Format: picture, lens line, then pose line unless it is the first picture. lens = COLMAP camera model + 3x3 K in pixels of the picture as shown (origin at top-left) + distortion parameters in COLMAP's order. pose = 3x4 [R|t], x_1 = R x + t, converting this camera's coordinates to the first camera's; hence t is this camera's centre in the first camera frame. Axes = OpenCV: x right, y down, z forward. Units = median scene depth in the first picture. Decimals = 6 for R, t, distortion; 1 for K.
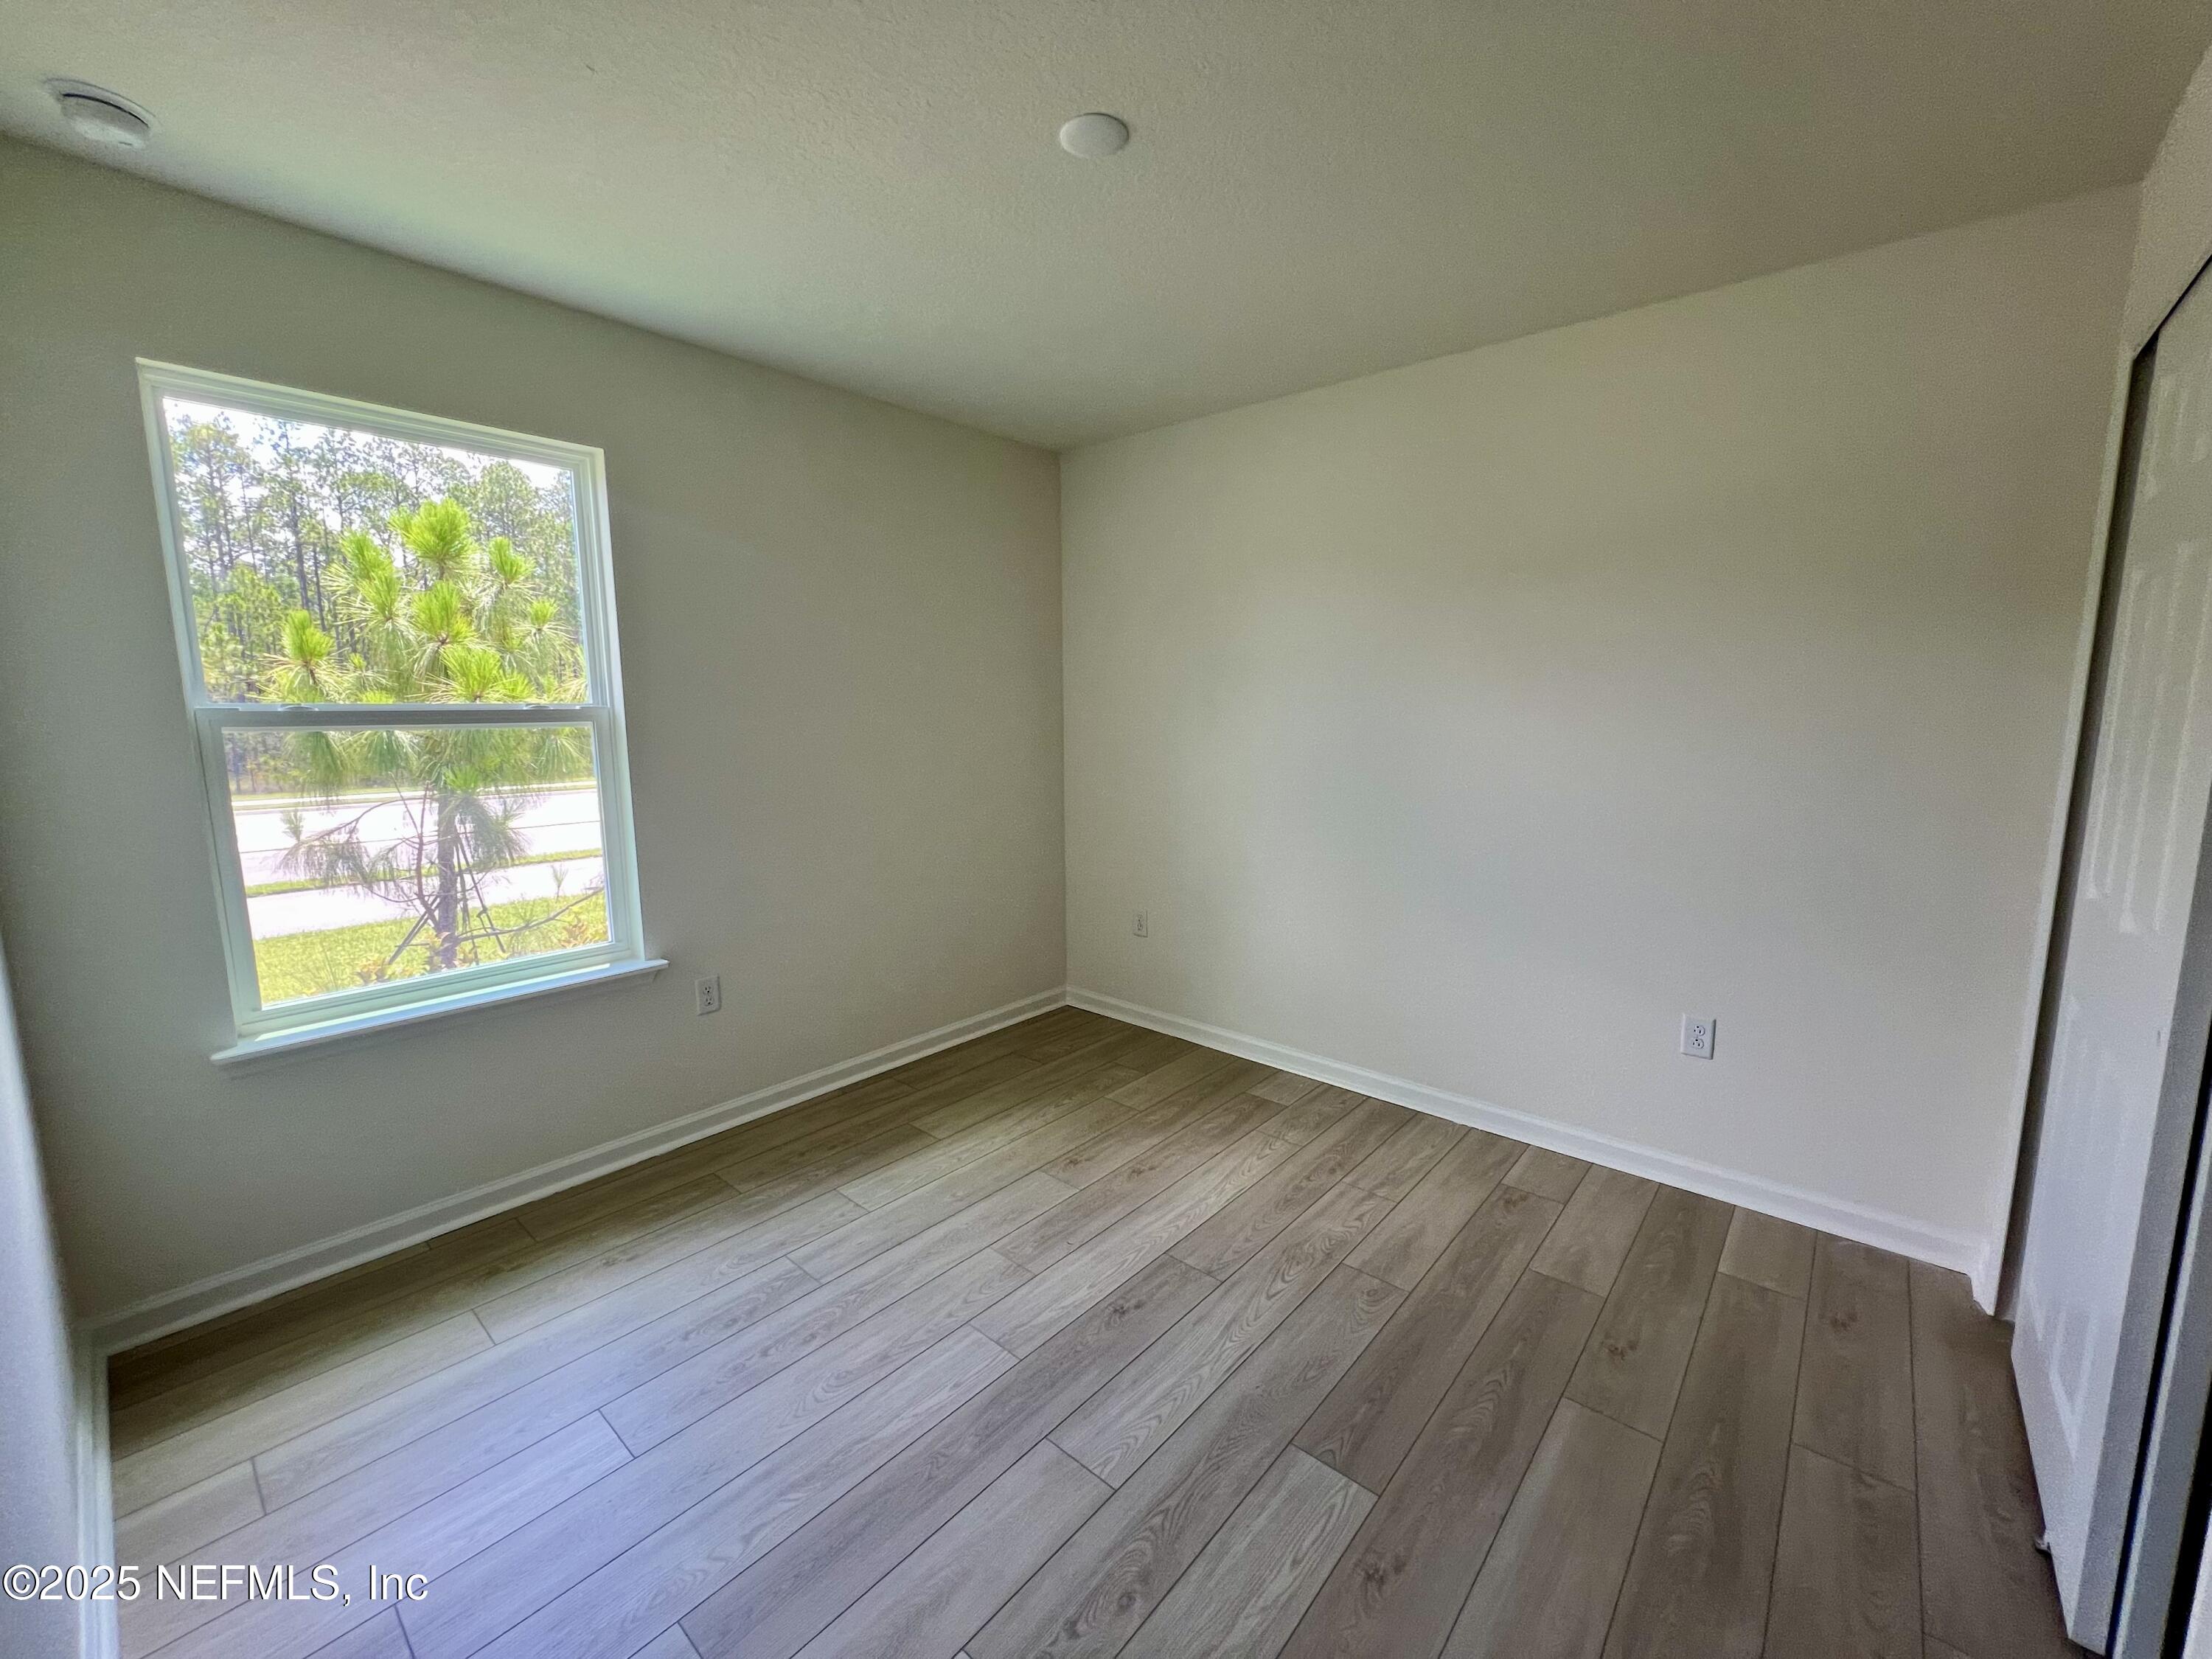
lens RADIAL K [[890.7, 0, 1110.6], [0, 890.7, 829.9], [0, 0, 1]] dist [-0.001939, 0.000621]
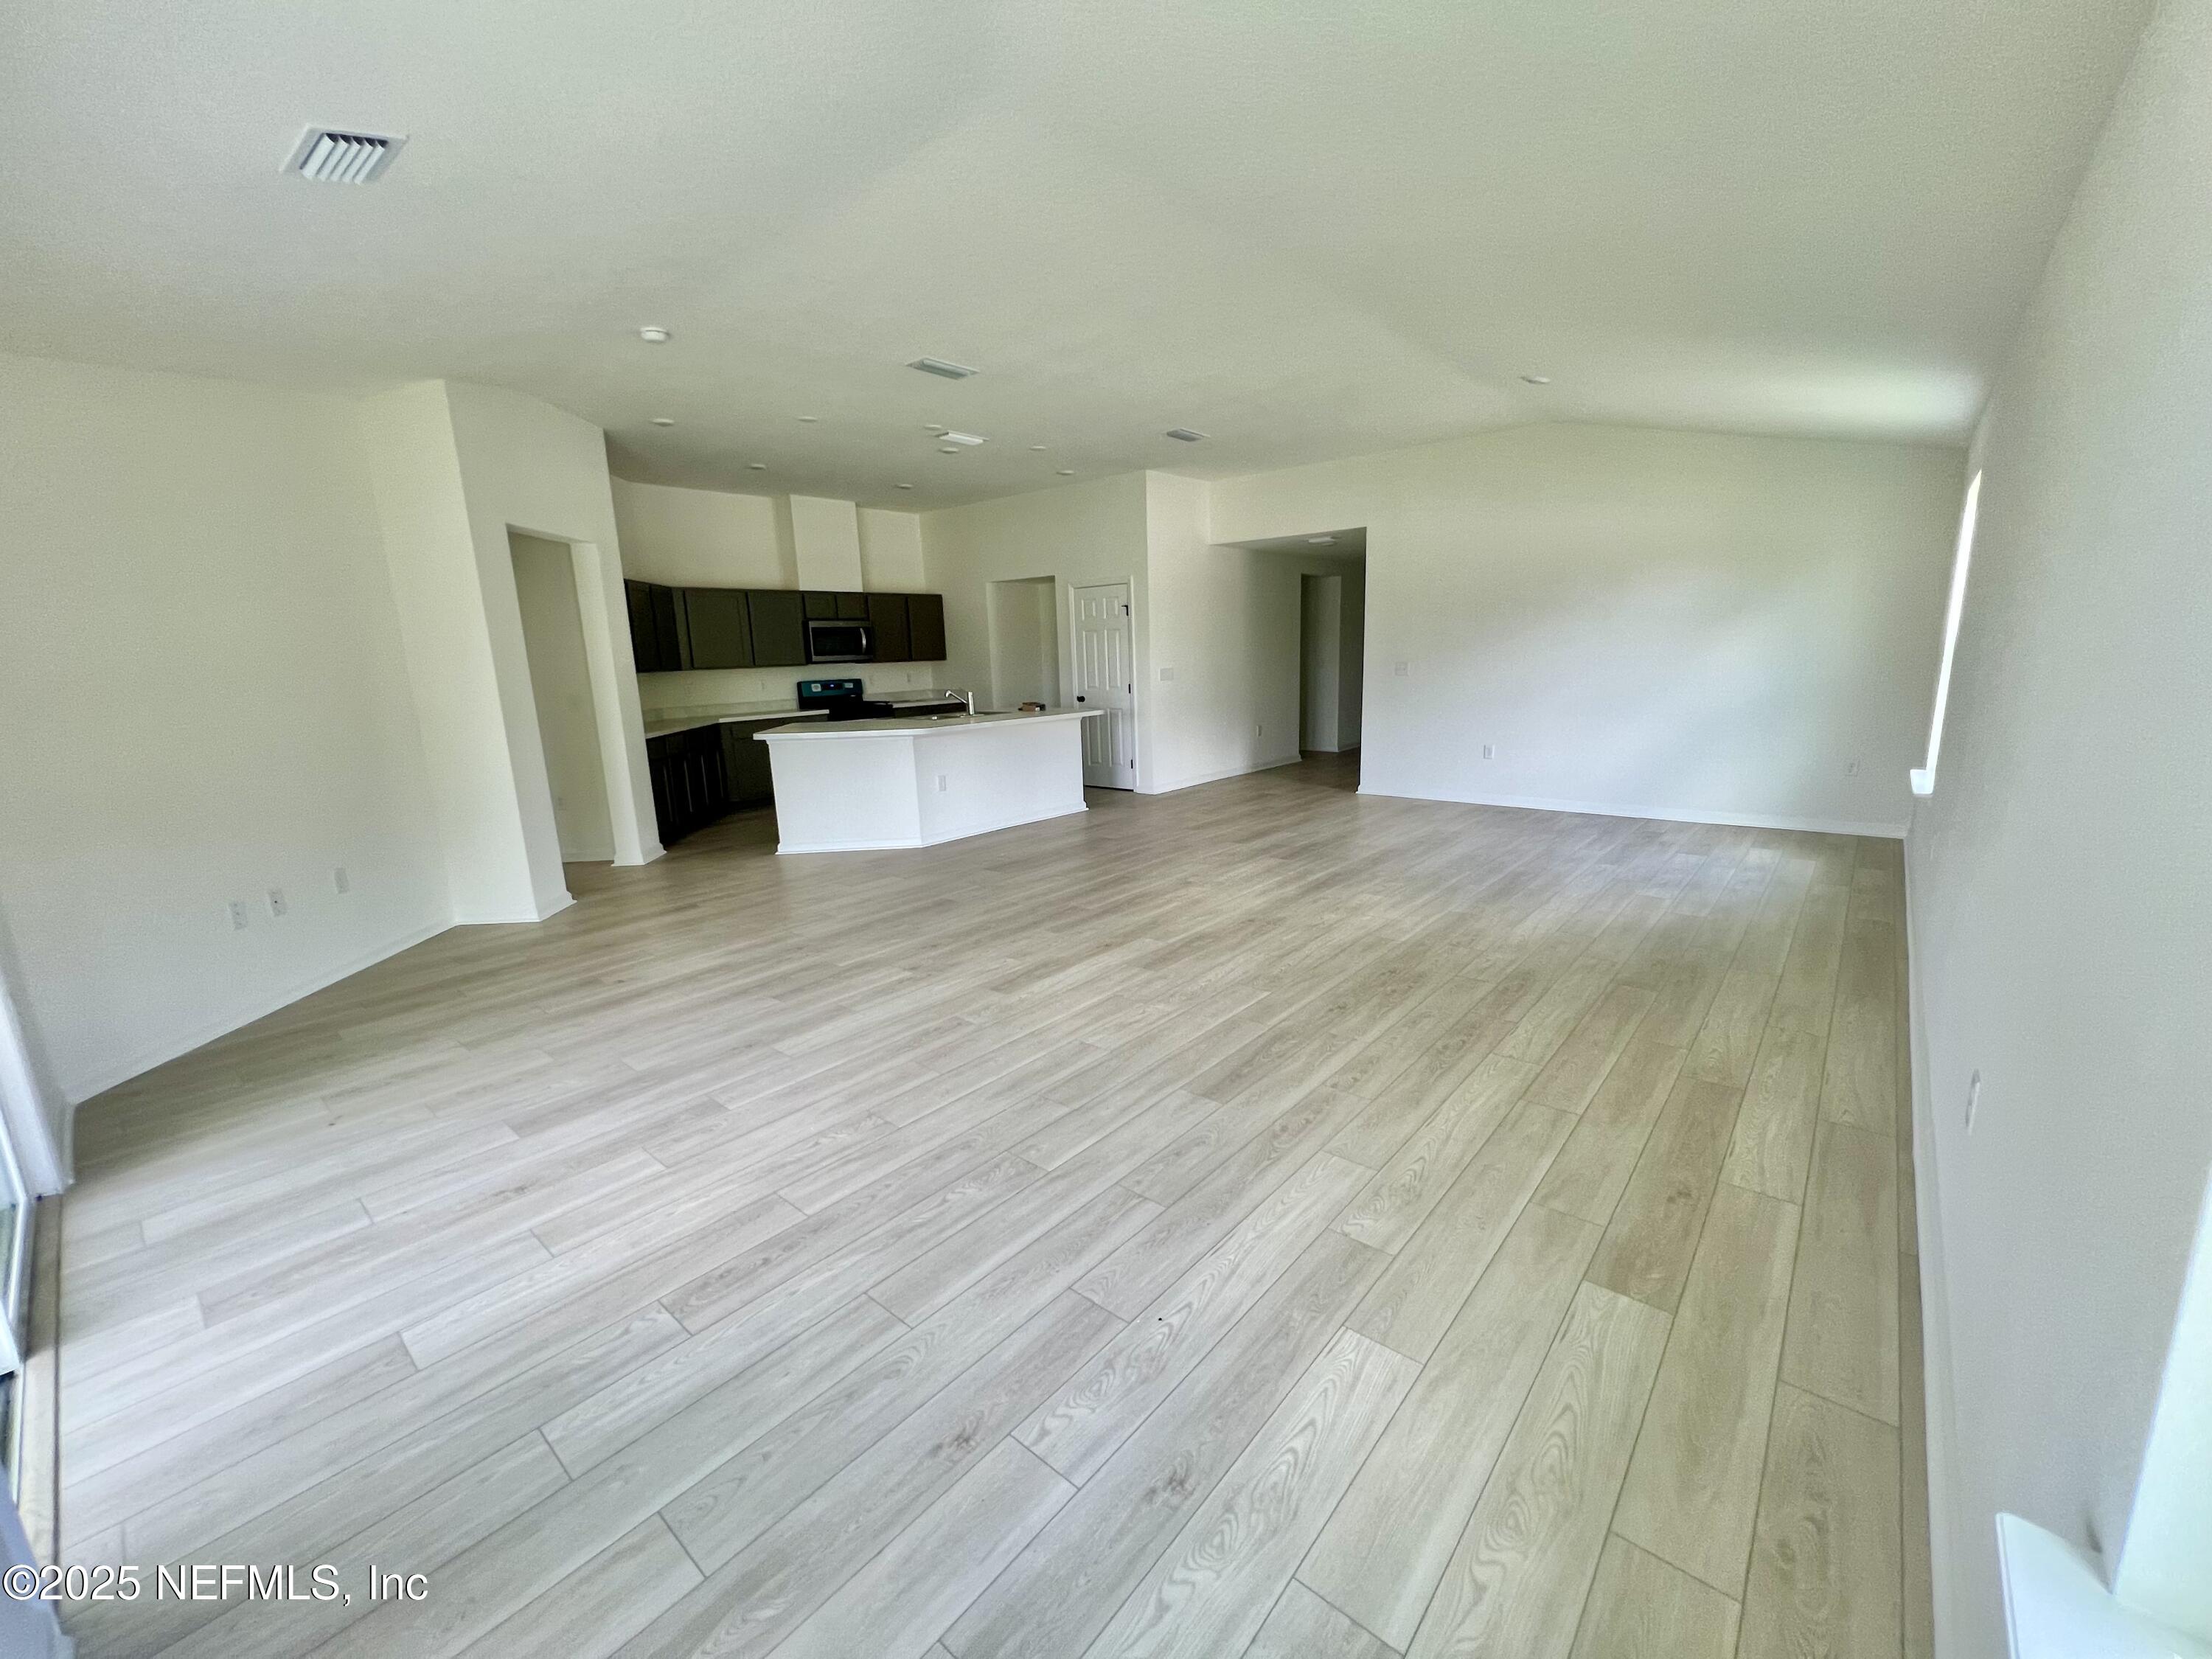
lens RADIAL K [[890.7, 0, 1101.2], [0, 890.7, 823.5], [0, 0, 1]] dist [-0.001939, 0.000621]
pose [[-0.999340, 0.031565, 0.017984, 0.257132], [0.035747, 0.942618, 0.331953, -0.309742], [-0.006474, 0.332377, -0.943124, 1.860954]]
